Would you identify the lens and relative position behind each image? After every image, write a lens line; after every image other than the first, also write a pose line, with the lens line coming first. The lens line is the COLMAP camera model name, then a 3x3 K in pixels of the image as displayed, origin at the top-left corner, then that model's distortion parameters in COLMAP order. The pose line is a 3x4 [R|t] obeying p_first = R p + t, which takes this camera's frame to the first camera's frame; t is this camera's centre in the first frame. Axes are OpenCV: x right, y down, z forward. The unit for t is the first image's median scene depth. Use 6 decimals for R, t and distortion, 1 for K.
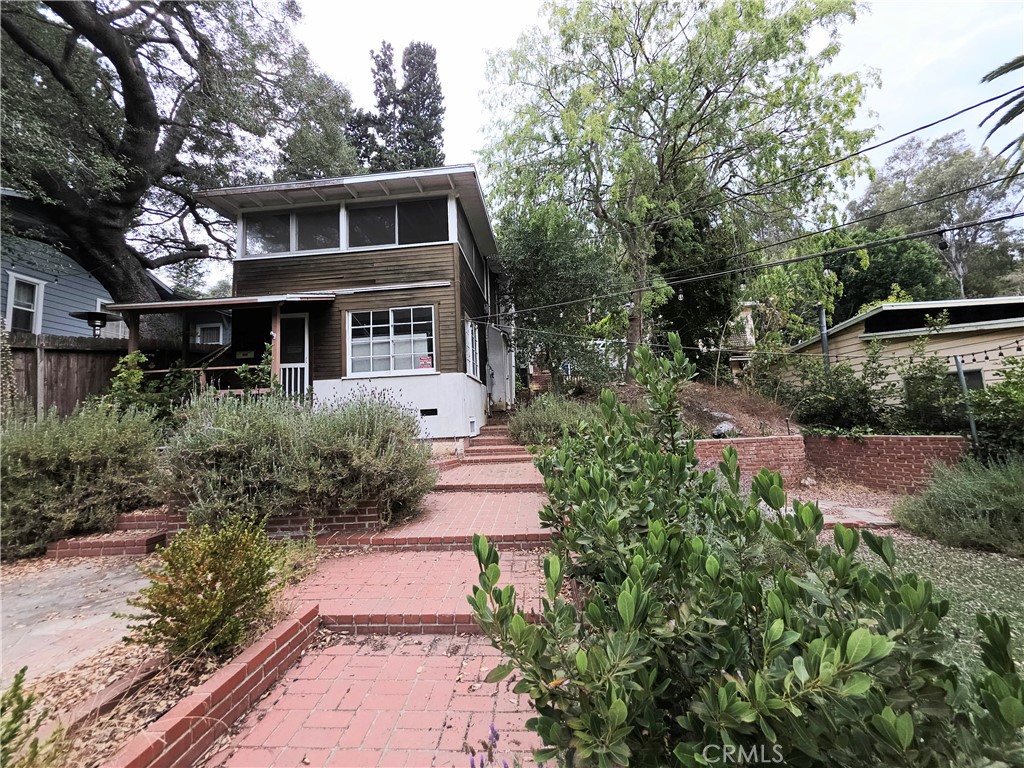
lens RADIAL K [[410.9, 0, 509.0], [0, 410.9, 383.6], [0, 0, 1]] dist [-0.003067, 0.000877]
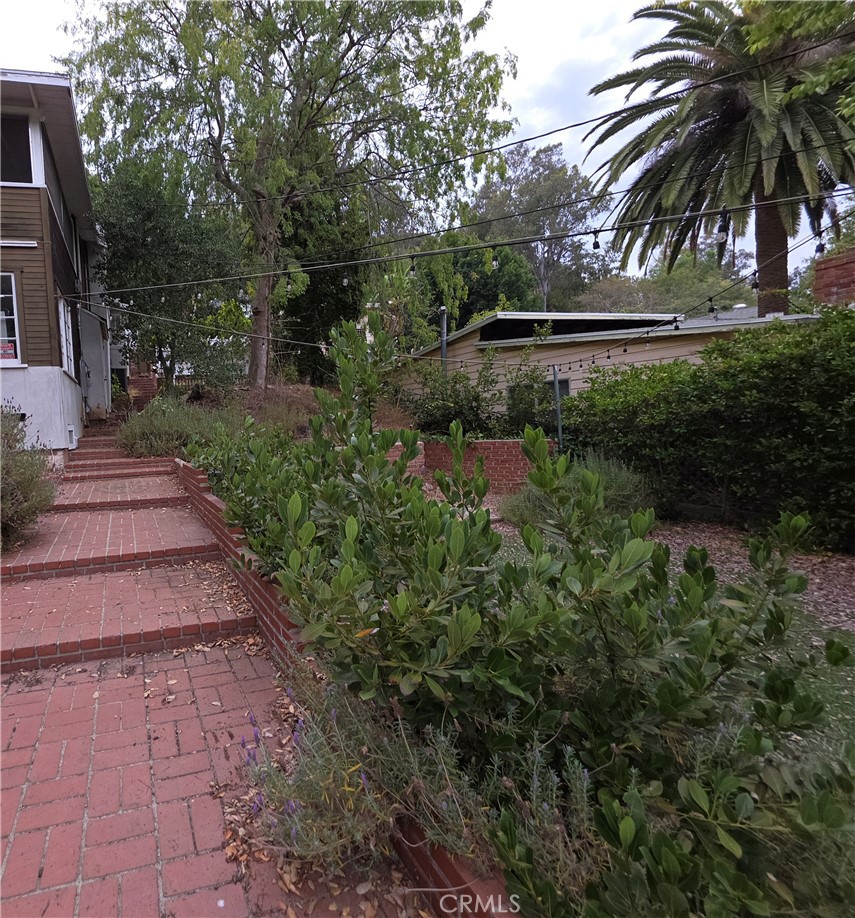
lens RADIAL K [[449.3, 0, 405.7], [0, 449.3, 406.9], [0, 0, 1]] dist [-0.002340, -0.000838]
pose [[0.954218, -0.022342, 0.298278, 0.331640], [-0.018452, 0.990910, 0.133253, -0.098214], [-0.298543, -0.132656, 0.945132, -0.008729]]
